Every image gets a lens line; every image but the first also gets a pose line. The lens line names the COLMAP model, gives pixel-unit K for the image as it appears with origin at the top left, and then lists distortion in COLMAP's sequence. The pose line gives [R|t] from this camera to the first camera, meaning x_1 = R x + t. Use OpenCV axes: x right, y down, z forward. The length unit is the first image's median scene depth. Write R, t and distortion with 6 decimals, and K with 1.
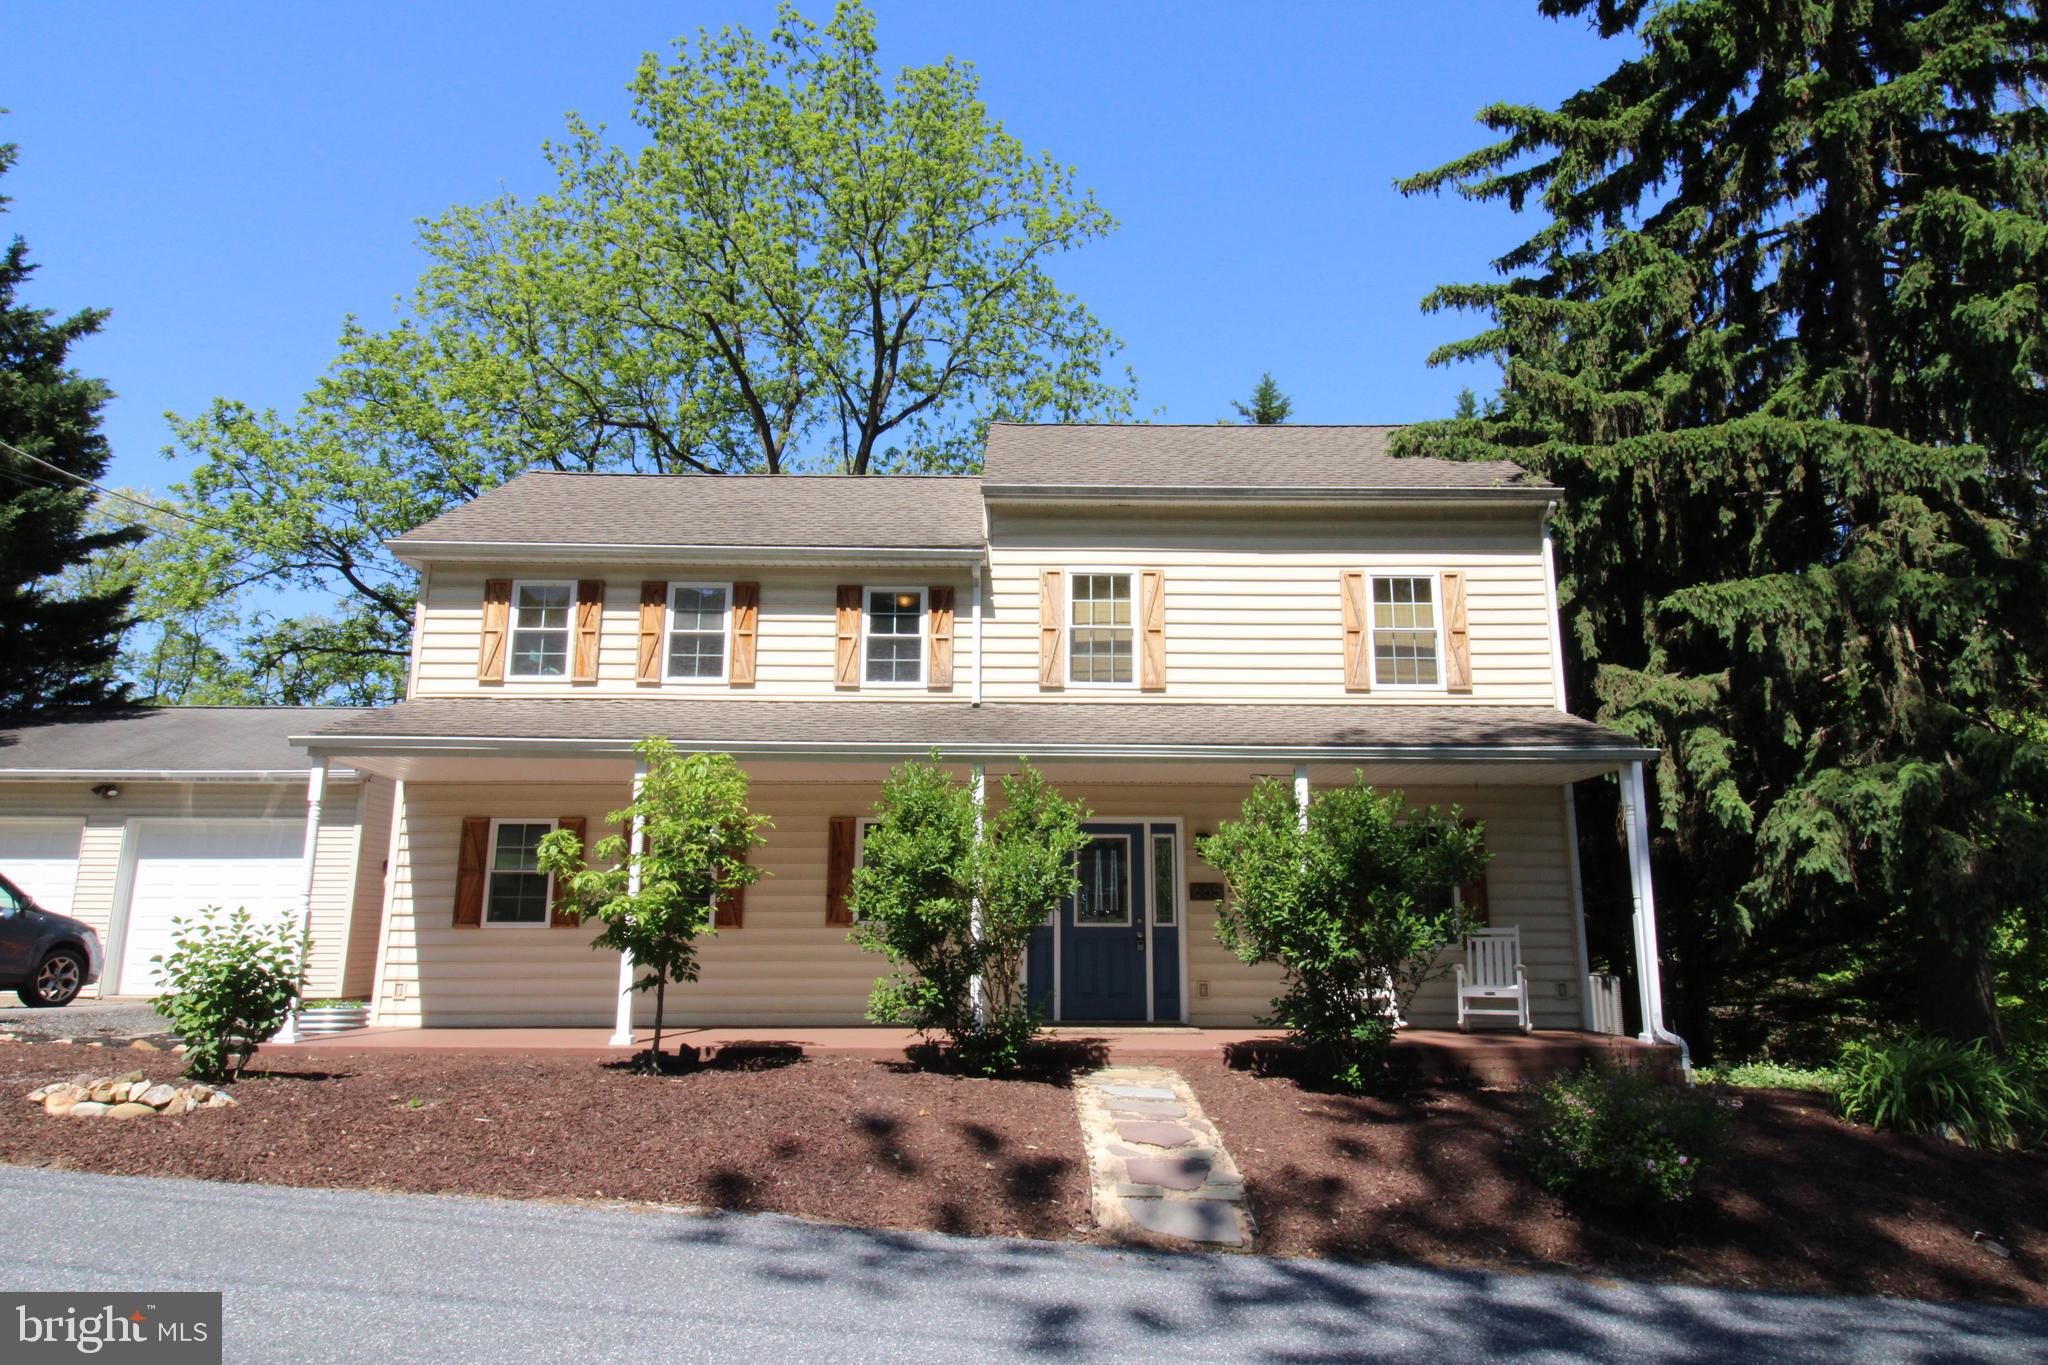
lens RADIAL K [[1256.6, 0, 1053.5], [0, 1256.6, 661.0], [0, 0, 1]] dist [-0.003632, -0.003424]
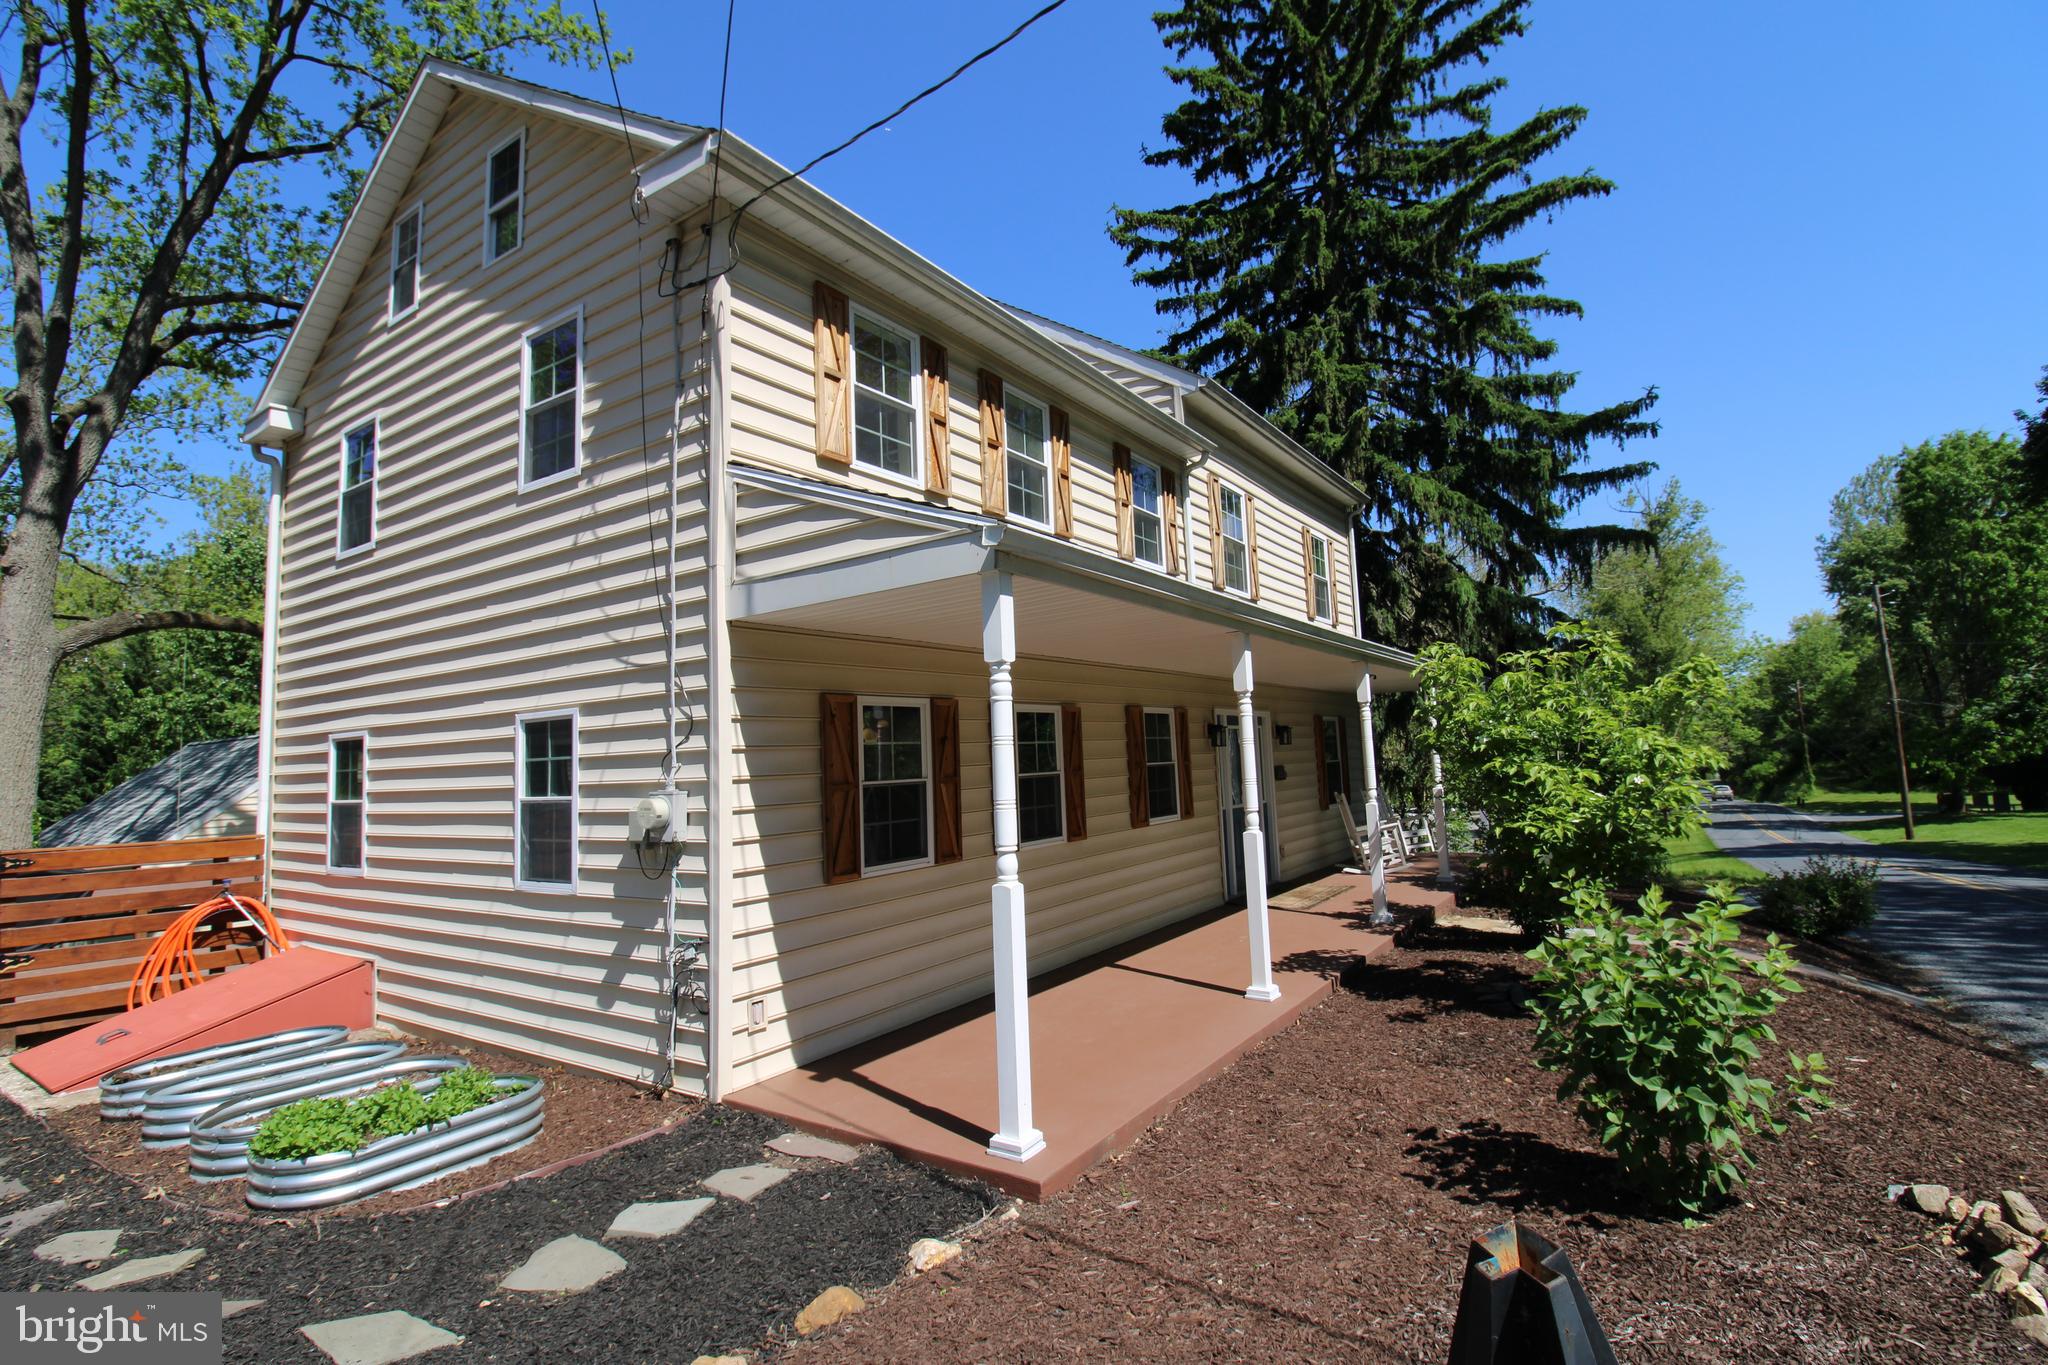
lens RADIAL K [[948.9, 0, 1039.0], [0, 948.9, 674.6], [0, 0, 1]] dist [-0.001340, -0.011607]
pose [[0.572986, 0.047027, 0.818215, -0.746289], [-0.129989, 0.990930, 0.034075, 0.086273], [-0.809191, -0.125883, 0.573902, 0.655257]]
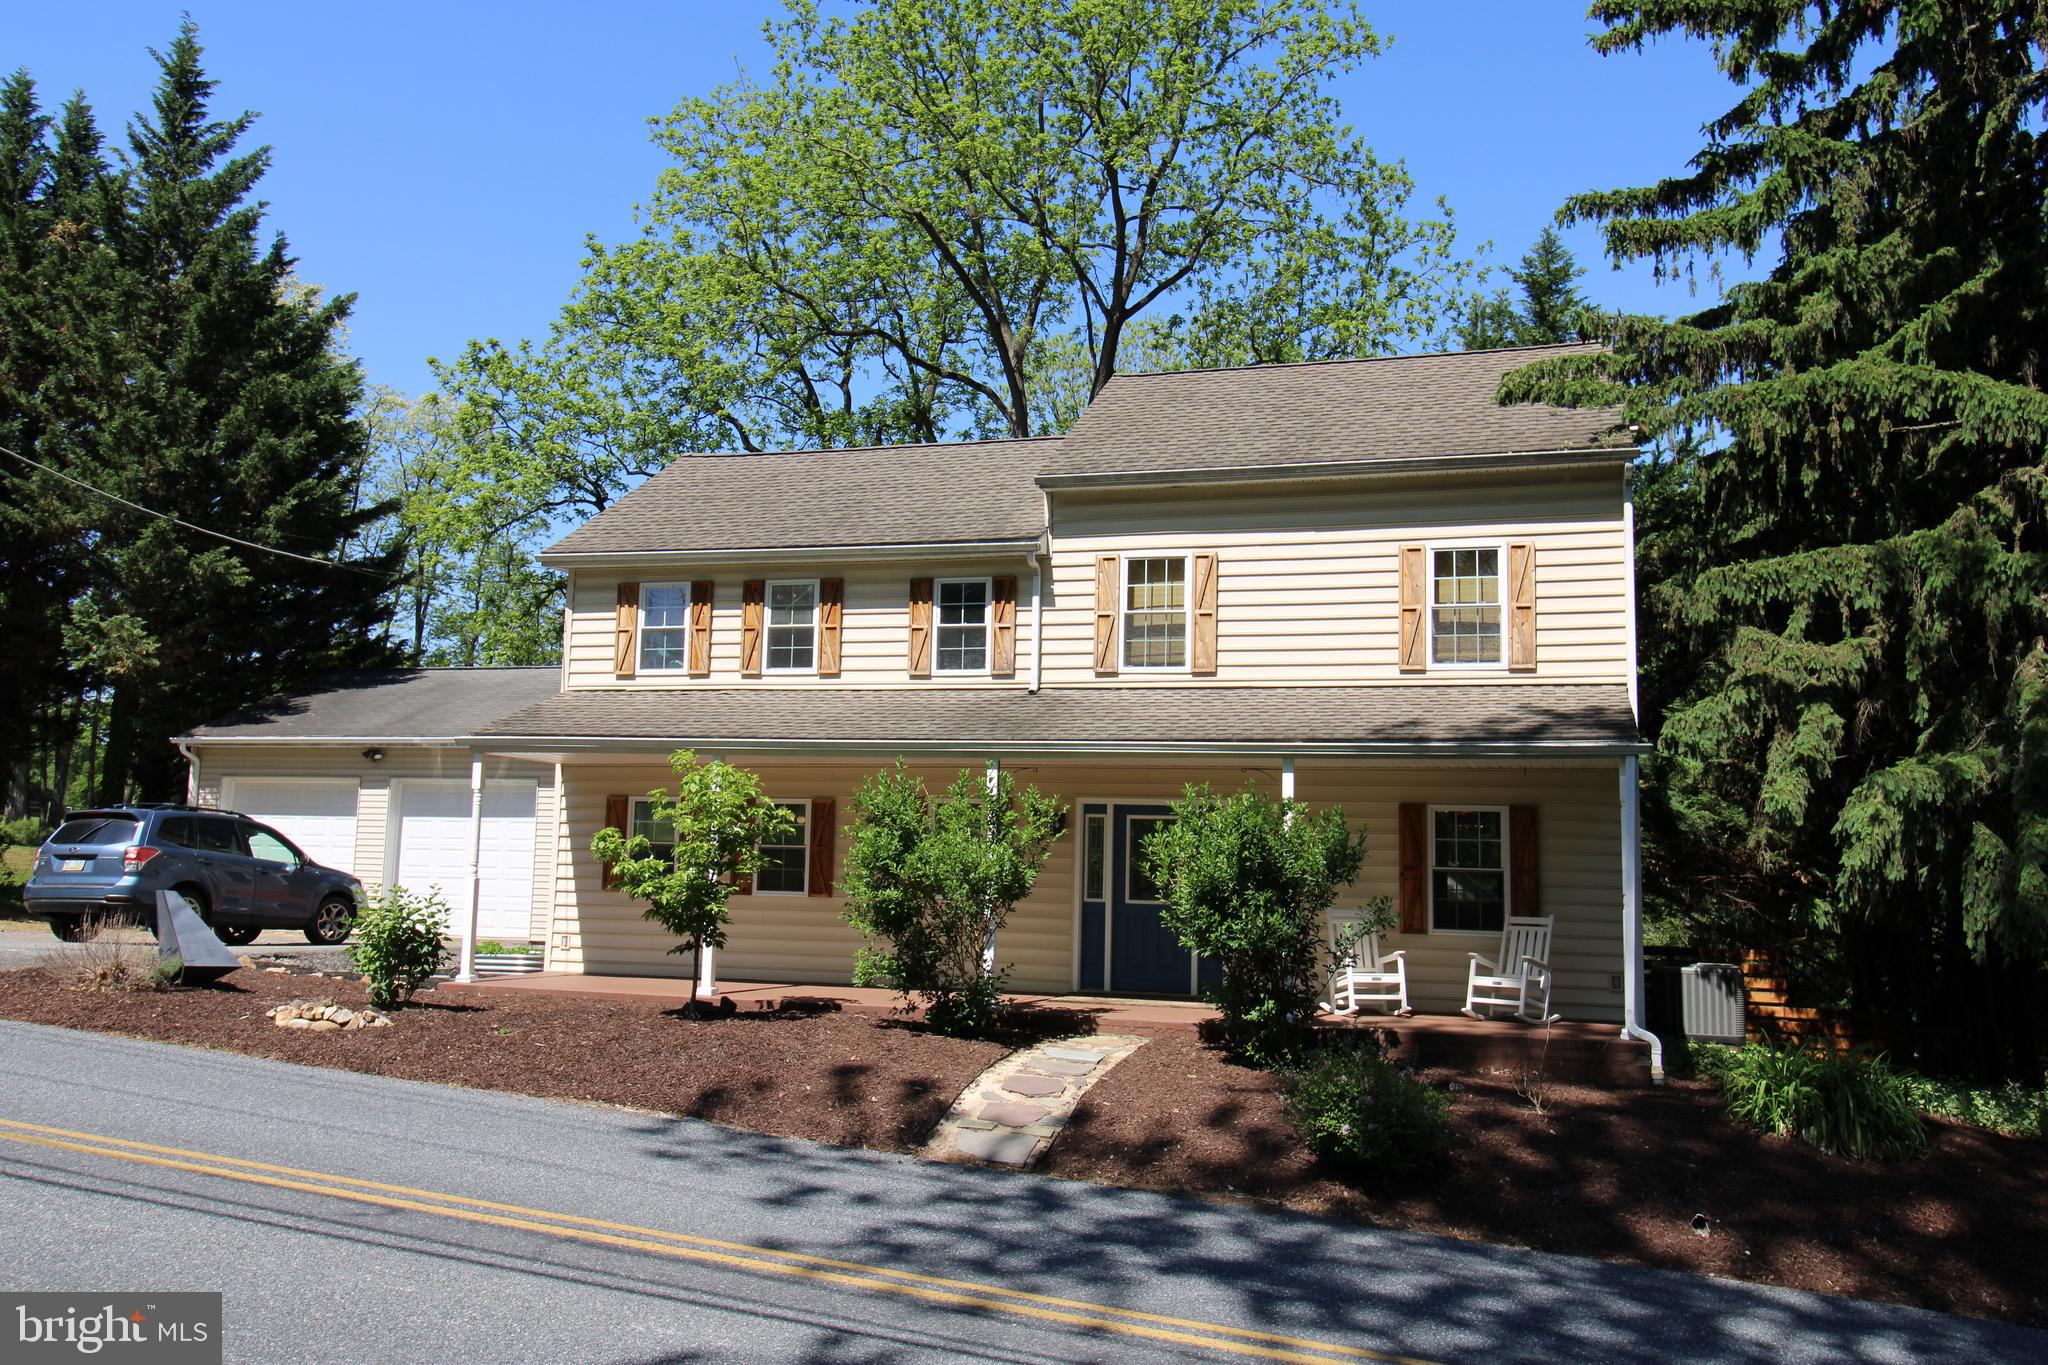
lens RADIAL K [[1634.2, 0, 1043.2], [0, 1634.2, 659.9], [0, 0, 1]] dist [0.003025, 0.000799]
pose [[0.954007, -0.016914, -0.299307, 0.351589], [0.043186, 0.995747, 0.081381, -0.100928], [0.296658, -0.090564, 0.950680, -0.287382]]
